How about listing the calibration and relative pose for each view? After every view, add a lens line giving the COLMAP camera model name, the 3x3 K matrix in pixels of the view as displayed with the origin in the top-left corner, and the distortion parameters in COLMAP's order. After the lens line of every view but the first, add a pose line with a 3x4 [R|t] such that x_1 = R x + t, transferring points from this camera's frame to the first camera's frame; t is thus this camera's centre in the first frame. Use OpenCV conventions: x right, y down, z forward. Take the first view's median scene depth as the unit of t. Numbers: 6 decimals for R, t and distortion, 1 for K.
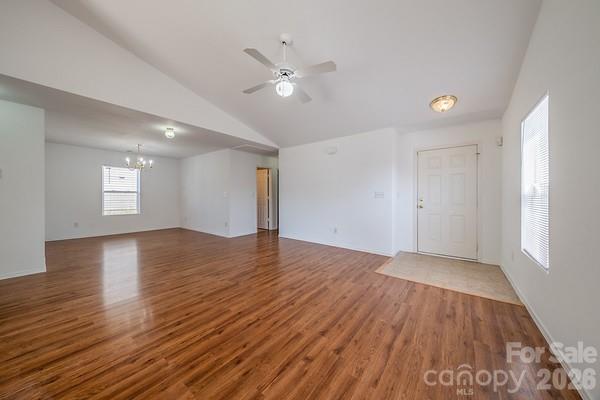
lens RADIAL K [[204.5, 0, 298.2], [0, 204.5, 194.3], [0, 0, 1]] dist [0.020978, -0.010706]
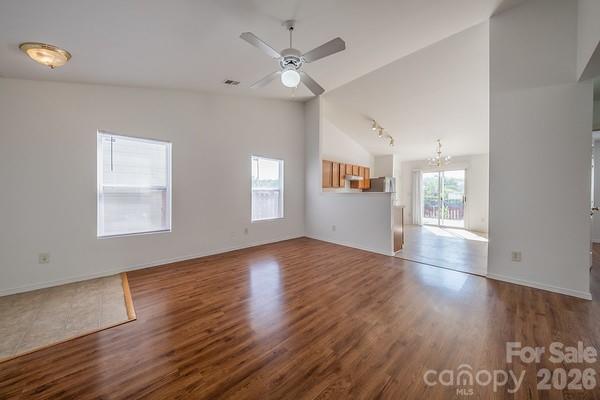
lens RADIAL K [[204.5, 0, 298.2], [0, 204.5, 194.3], [0, 0, 1]] dist [0.020978, -0.010706]
pose [[-0.987901, -0.008108, 0.154875, -0.231204], [-0.008223, 0.999966, -0.000105, 0.005145], [-0.154869, -0.001378, -0.987934, 1.801488]]
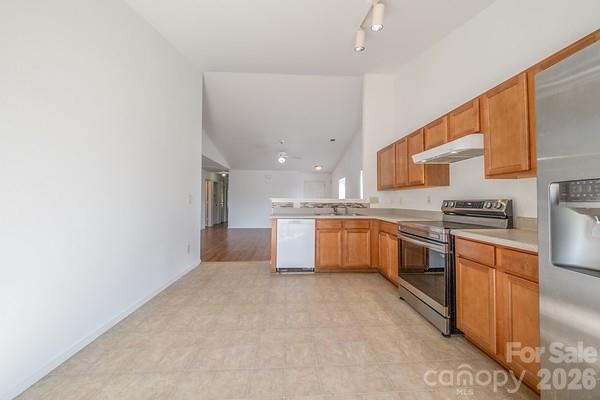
lens RADIAL K [[204.5, 0, 298.2], [0, 204.5, 194.3], [0, 0, 1]] dist [0.020978, -0.010706]
pose [[0.761060, 0.027155, 0.648112, -1.497554], [-0.010246, 0.999502, -0.029845, 0.002109], [-0.648600, 0.016073, 0.760960, -1.031988]]
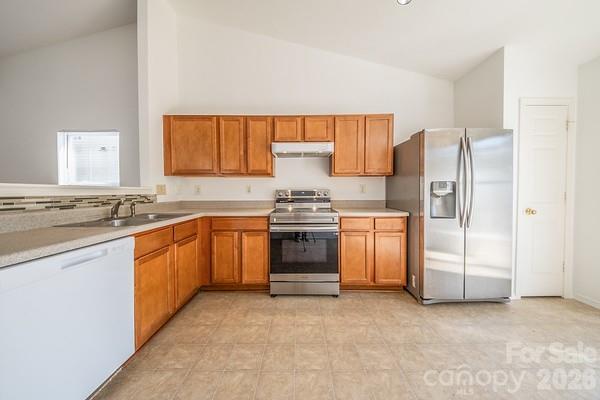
lens RADIAL K [[204.5, 0, 298.2], [0, 204.5, 194.3], [0, 0, 1]] dist [0.020978, -0.010706]
pose [[-0.604019, -0.006591, 0.796943, -1.266871], [-0.001135, 0.999972, 0.007410, 0.008168], [-0.796969, 0.003571, -0.604010, -0.184007]]
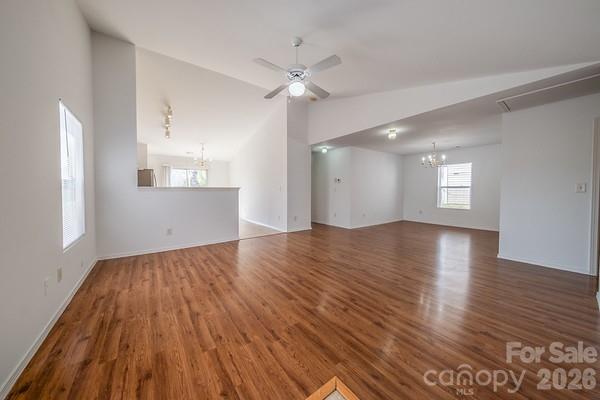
lens RADIAL K [[204.5, 0, 298.2], [0, 204.5, 194.3], [0, 0, 1]] dist [0.020978, -0.010706]
pose [[-0.266064, 0.020300, -0.963741, 0.913522], [-0.000684, 0.999774, 0.021248, 0.009483], [0.963955, 0.006313, -0.265990, 1.220223]]
